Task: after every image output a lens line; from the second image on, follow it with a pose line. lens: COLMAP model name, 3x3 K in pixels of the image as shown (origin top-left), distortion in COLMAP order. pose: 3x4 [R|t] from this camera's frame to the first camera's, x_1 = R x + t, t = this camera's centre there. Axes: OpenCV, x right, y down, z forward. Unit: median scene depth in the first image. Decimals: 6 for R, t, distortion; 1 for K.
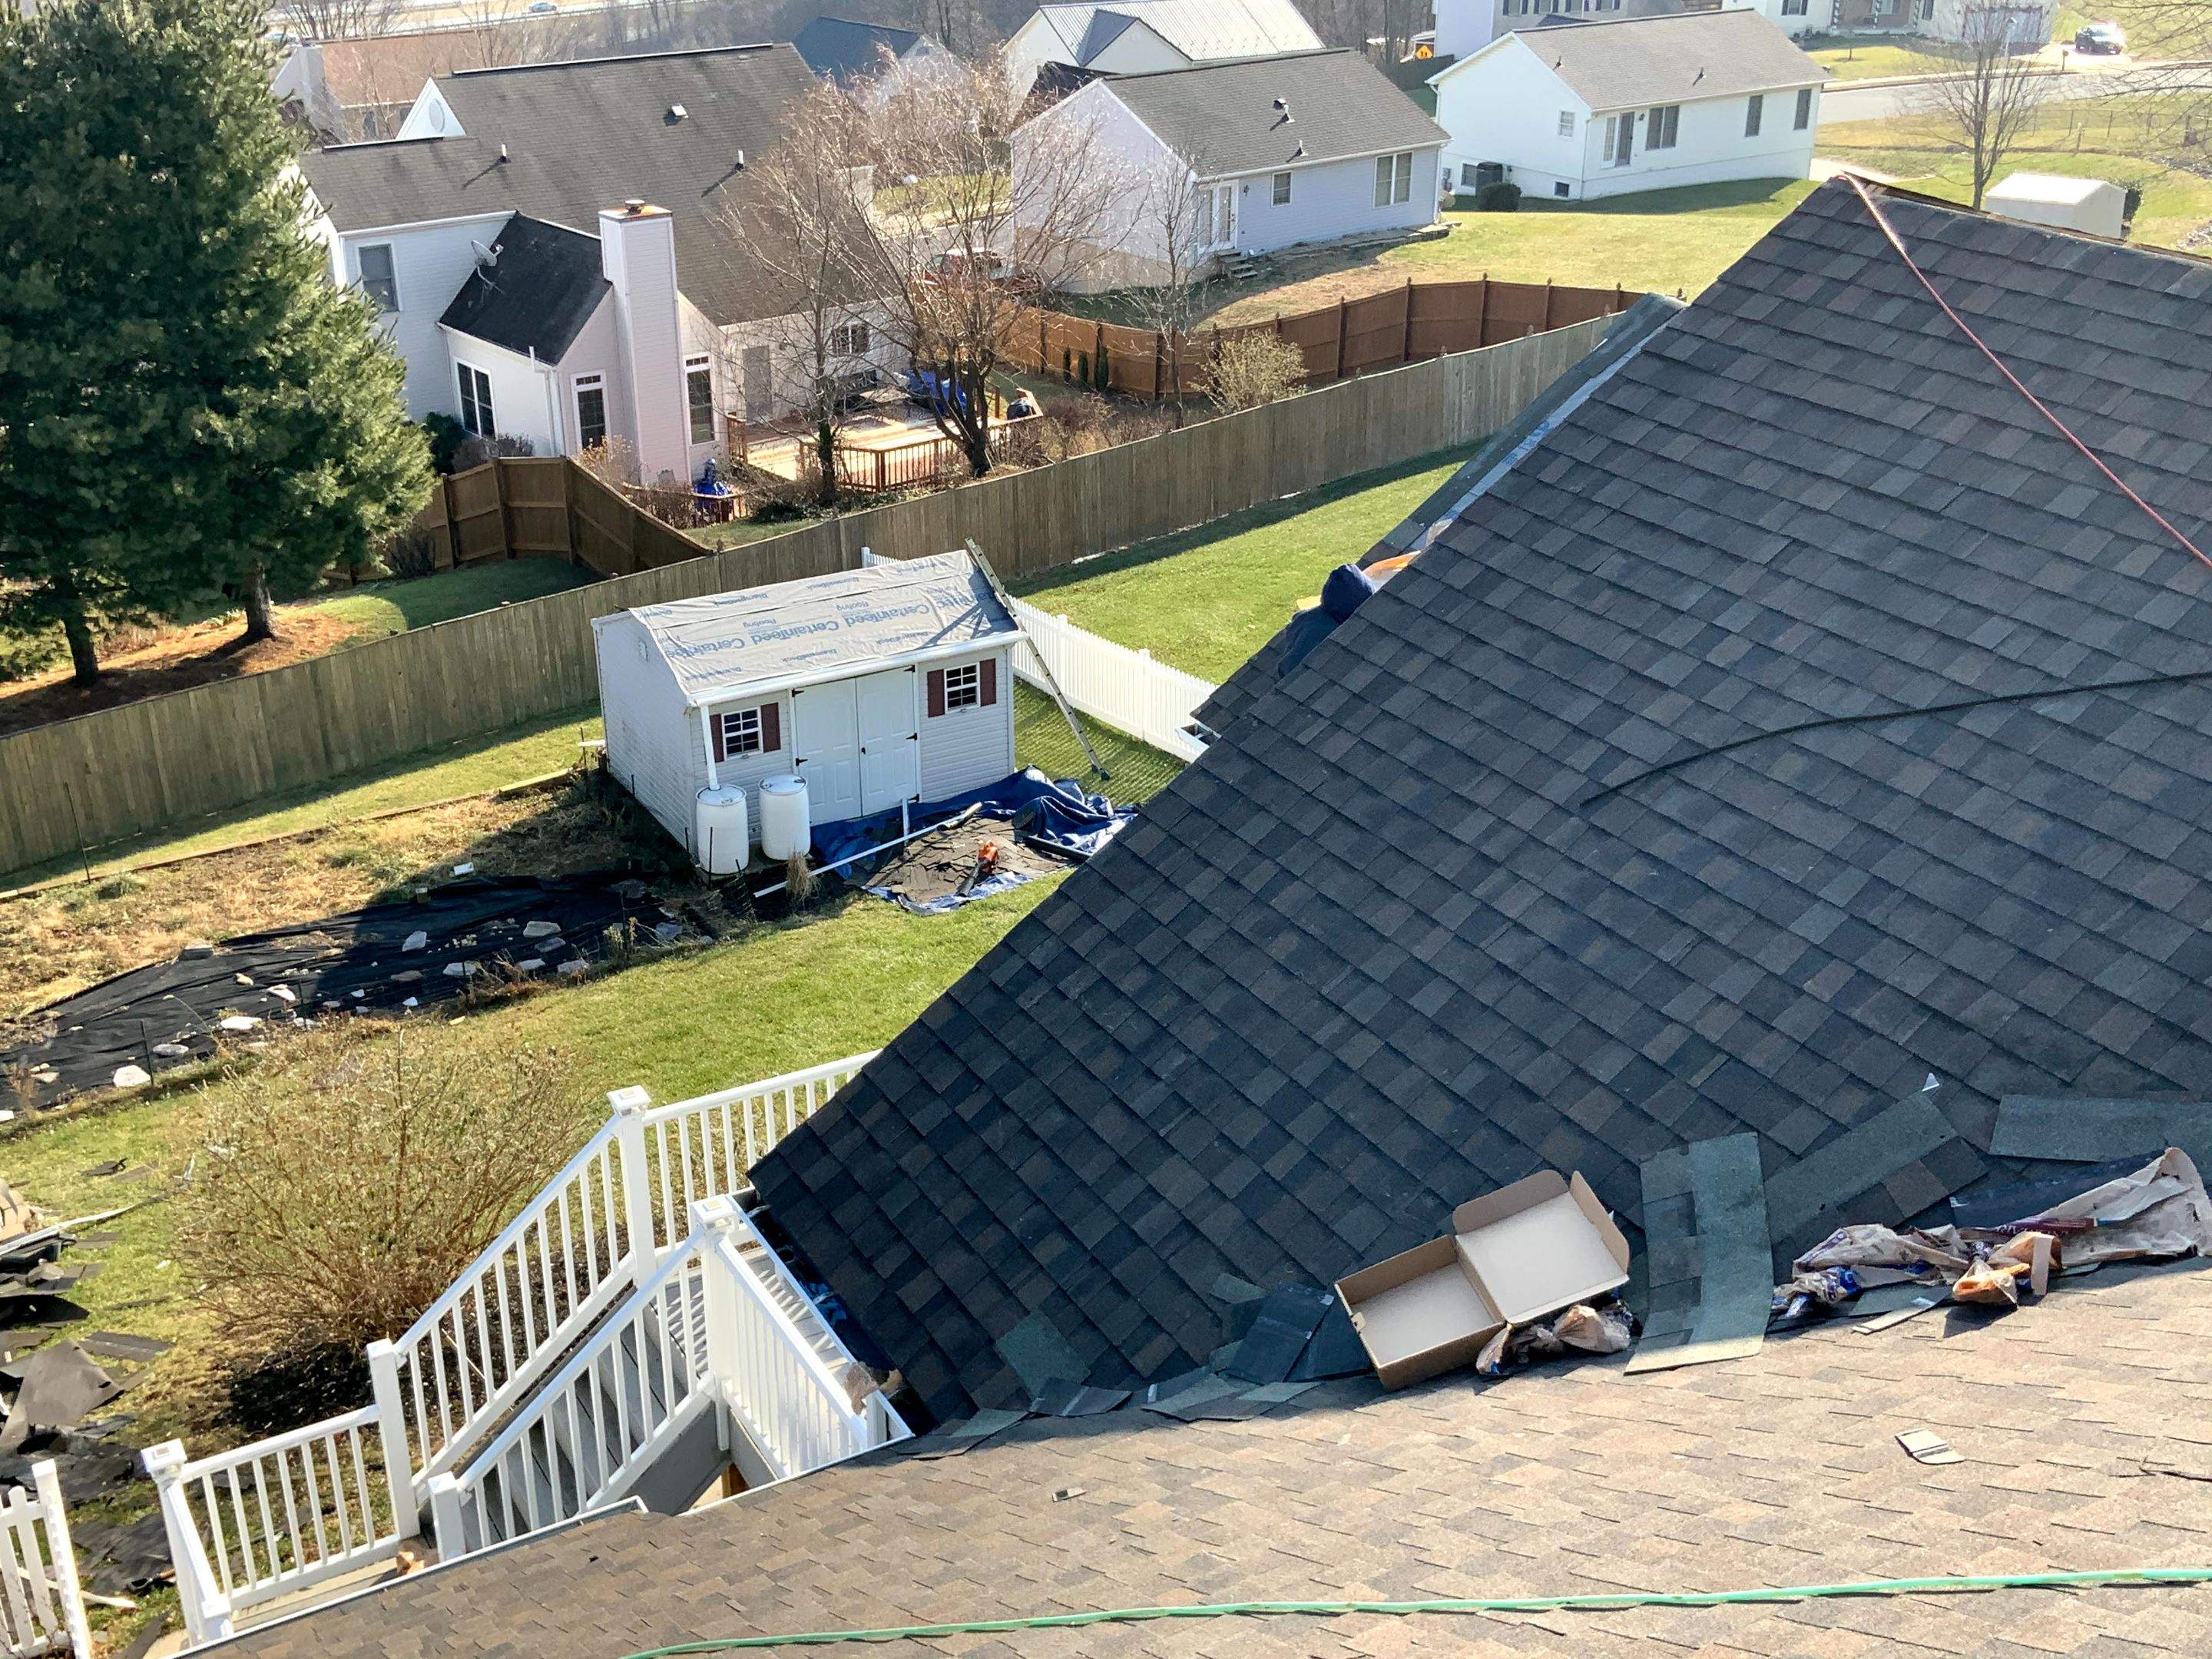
lens RADIAL K [[2406.0, 0, 1106.0], [0, 2406.0, 829.5], [0, 0, 1]] dist [0.150290, -0.351951]
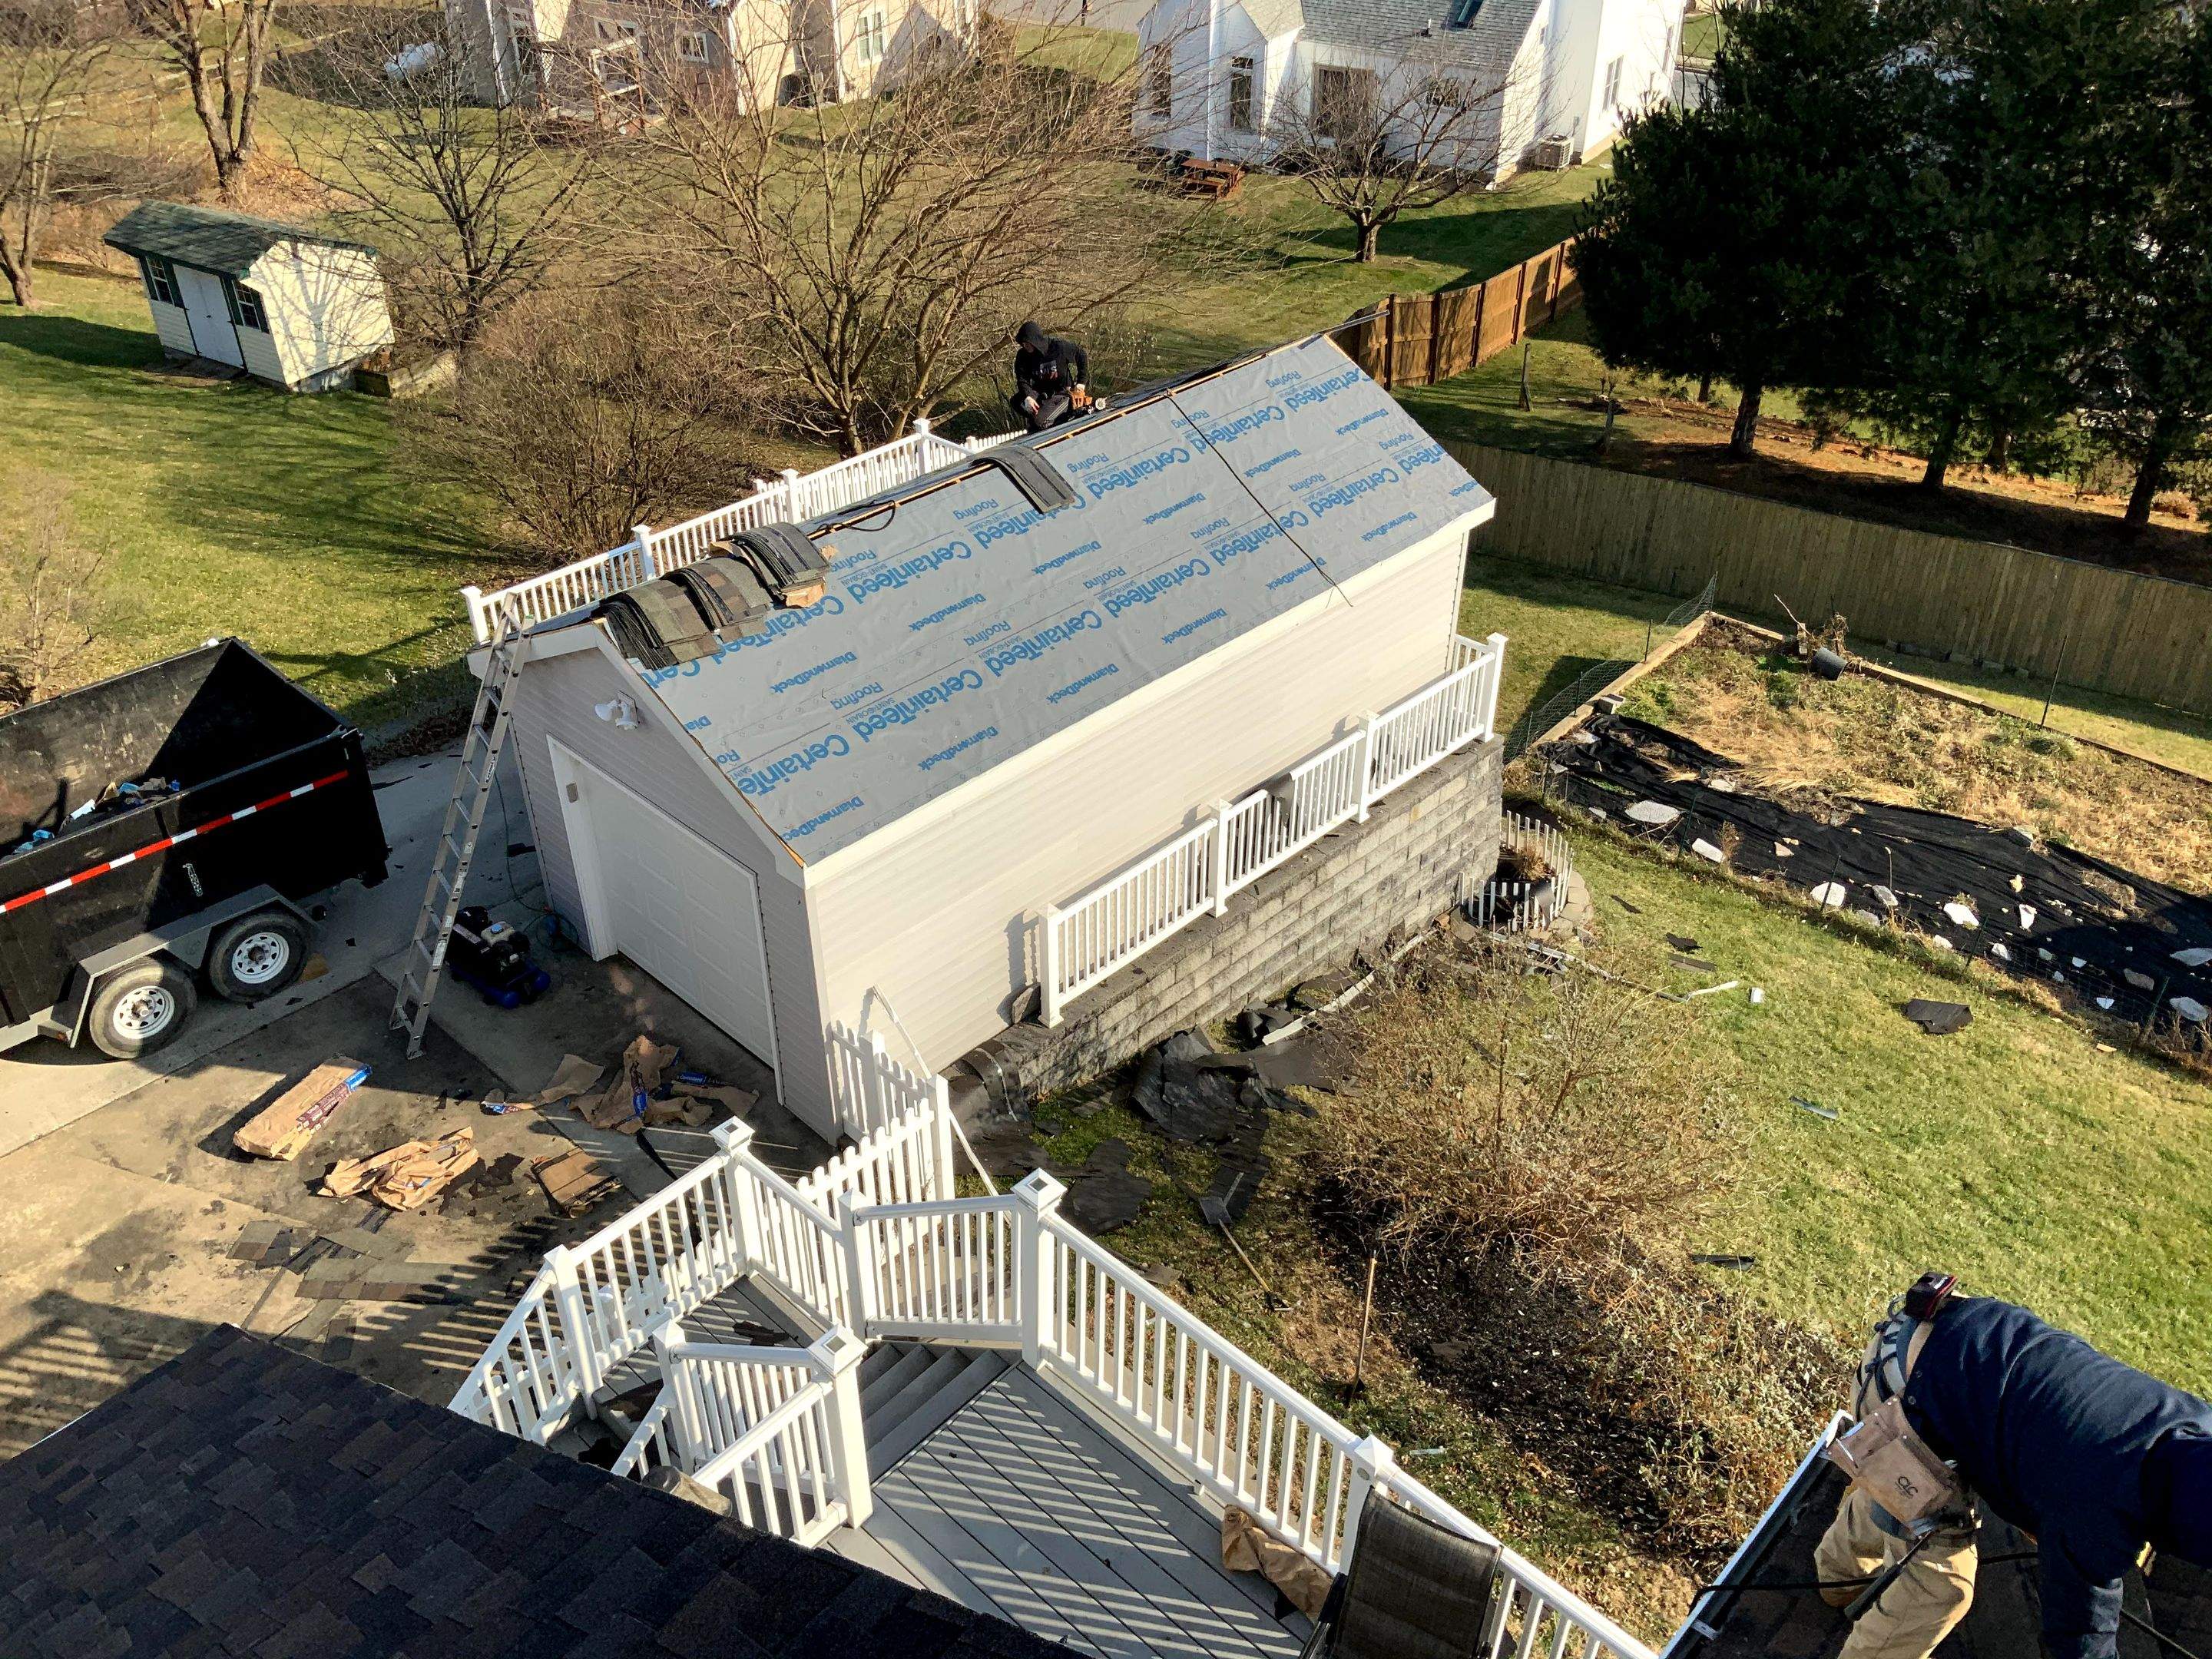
lens RADIAL K [[1825.9, 0, 1106.0], [0, 1825.9, 829.5], [0, 0, 1]] dist [0.090147, -0.175121]
pose [[0.298374, 0.547881, -0.781536, 0.101390], [-0.392961, 0.816731, 0.422530, -0.114177], [0.869801, 0.181041, 0.458987, 0.283166]]
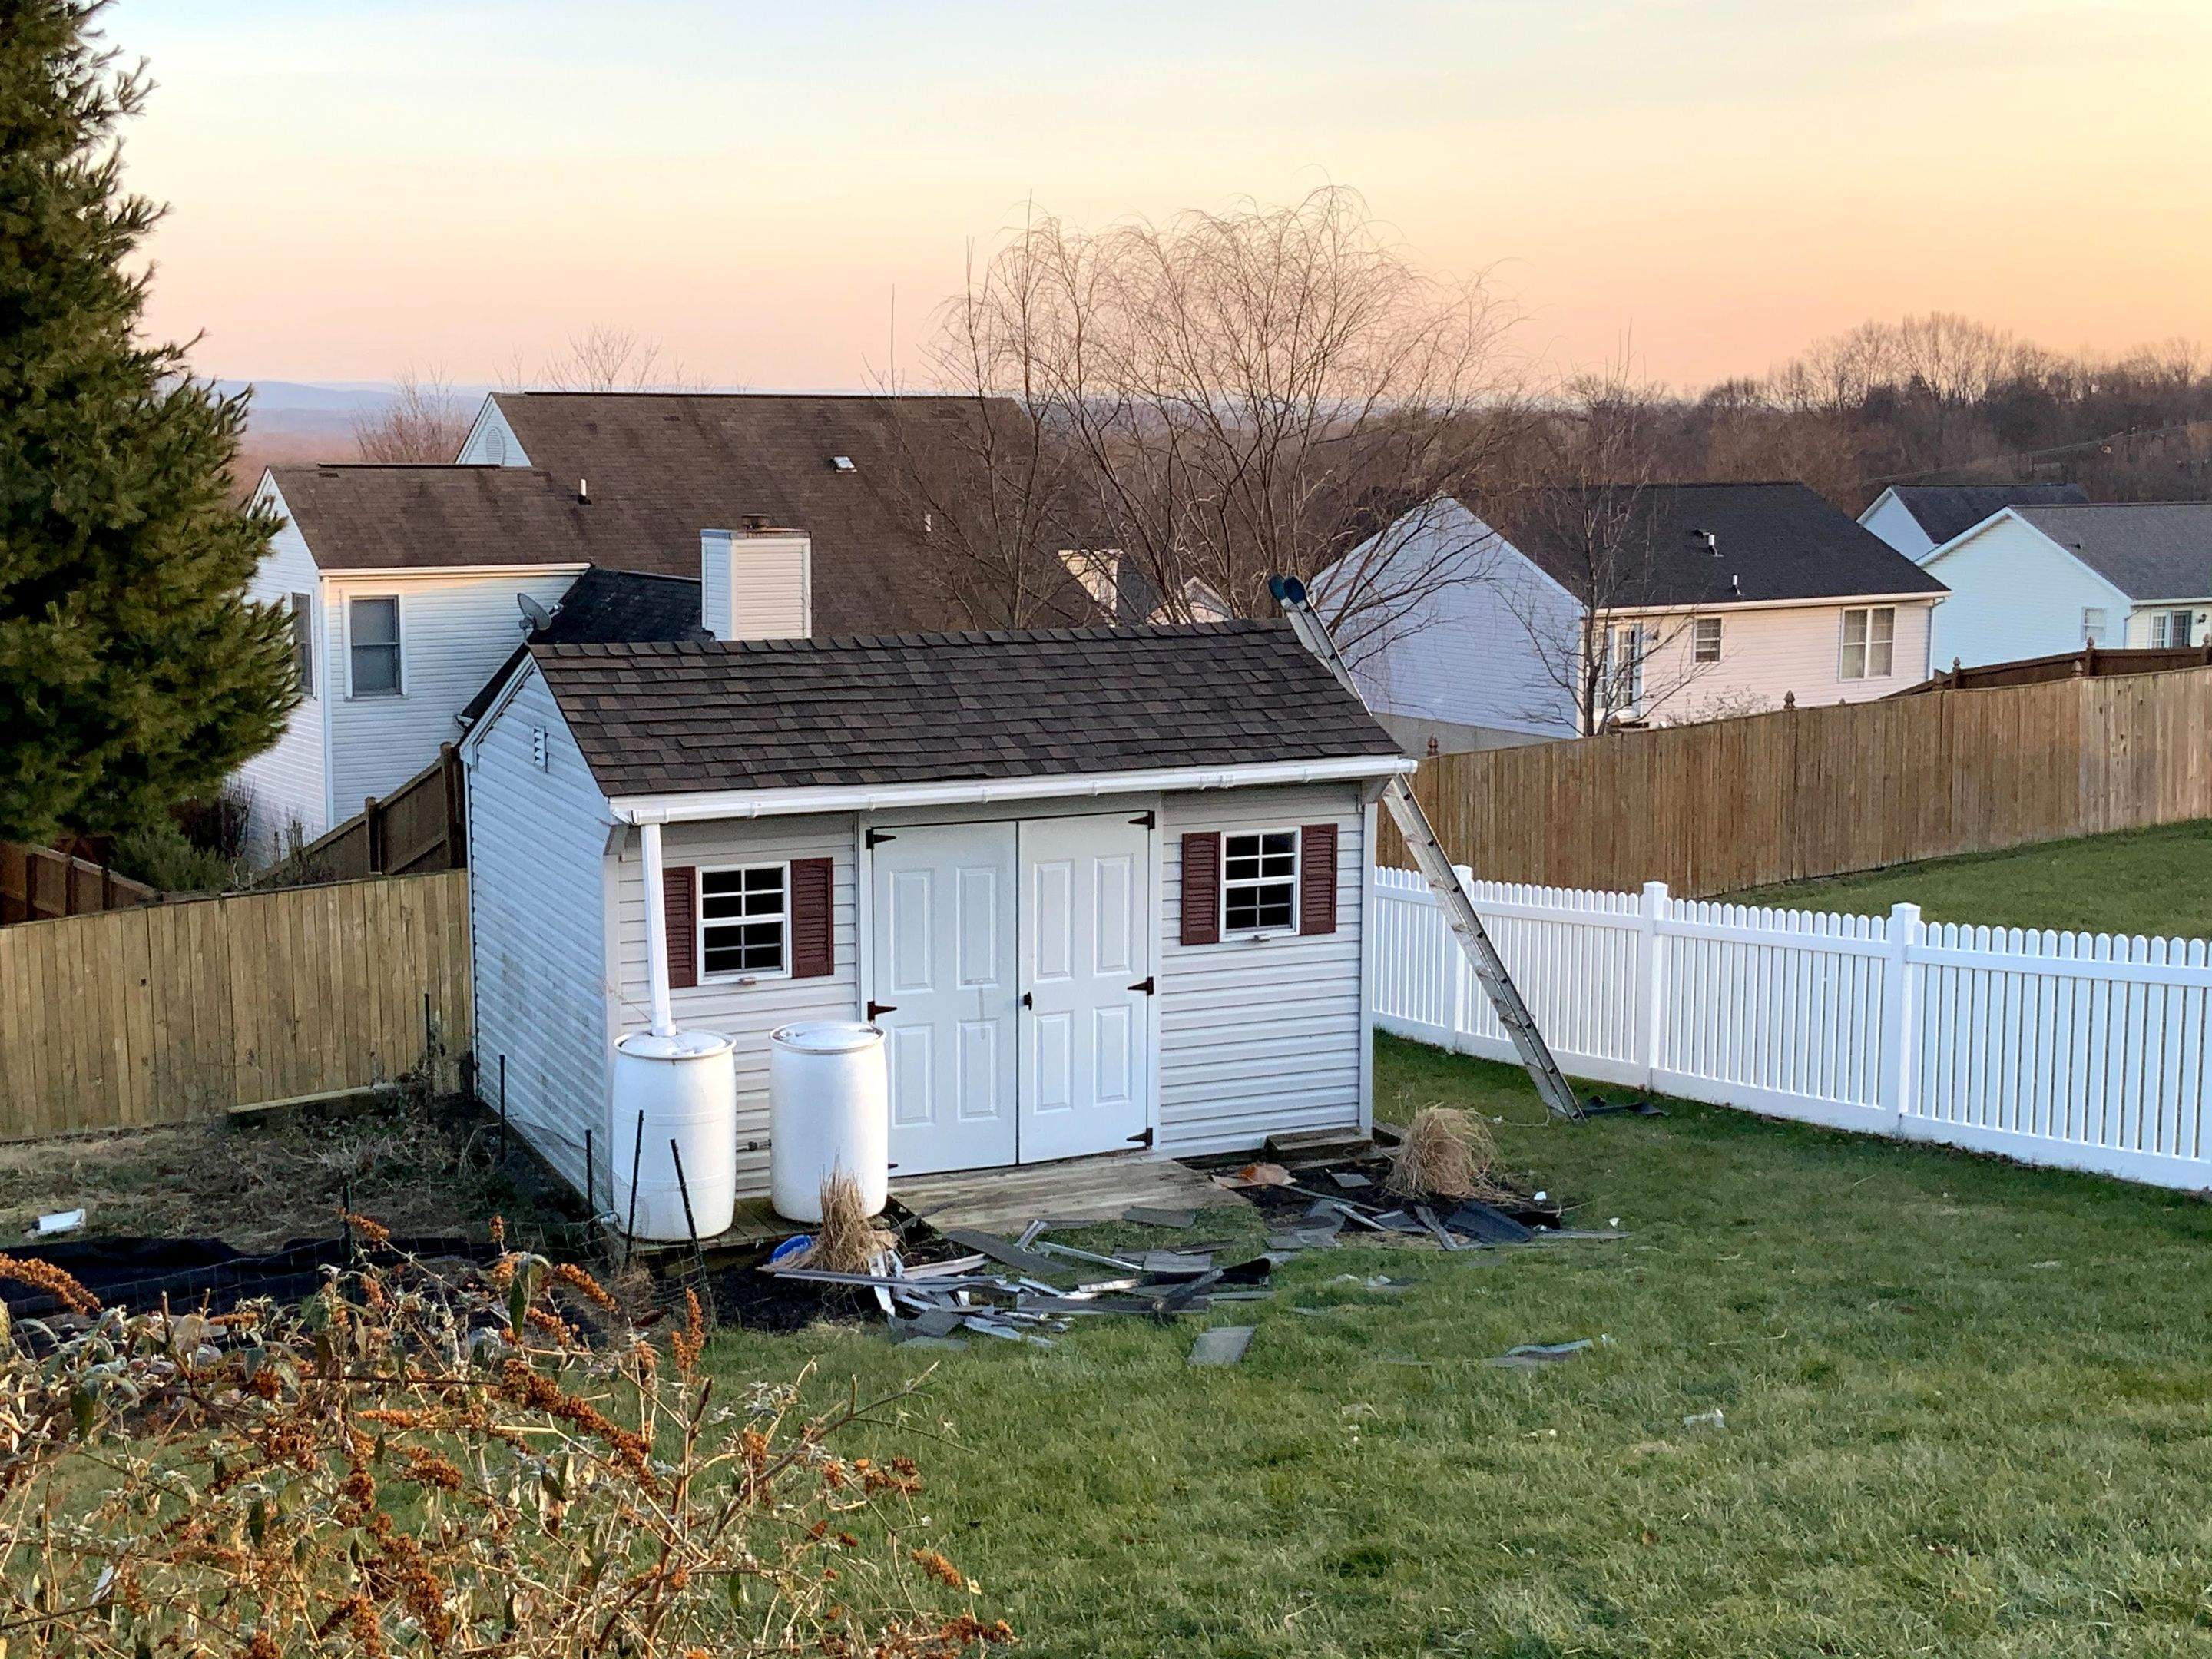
lens RADIAL K [[2975.9, 0, 1106.0], [0, 2975.9, 829.5], [0, 0, 1]] dist [0.097538, 0.024365]
pose [[0.995069, 0.017581, -0.097617, -0.035086], [-0.044484, 0.958740, -0.280781, 0.084865], [0.088653, 0.283739, 0.954795, 0.479930]]
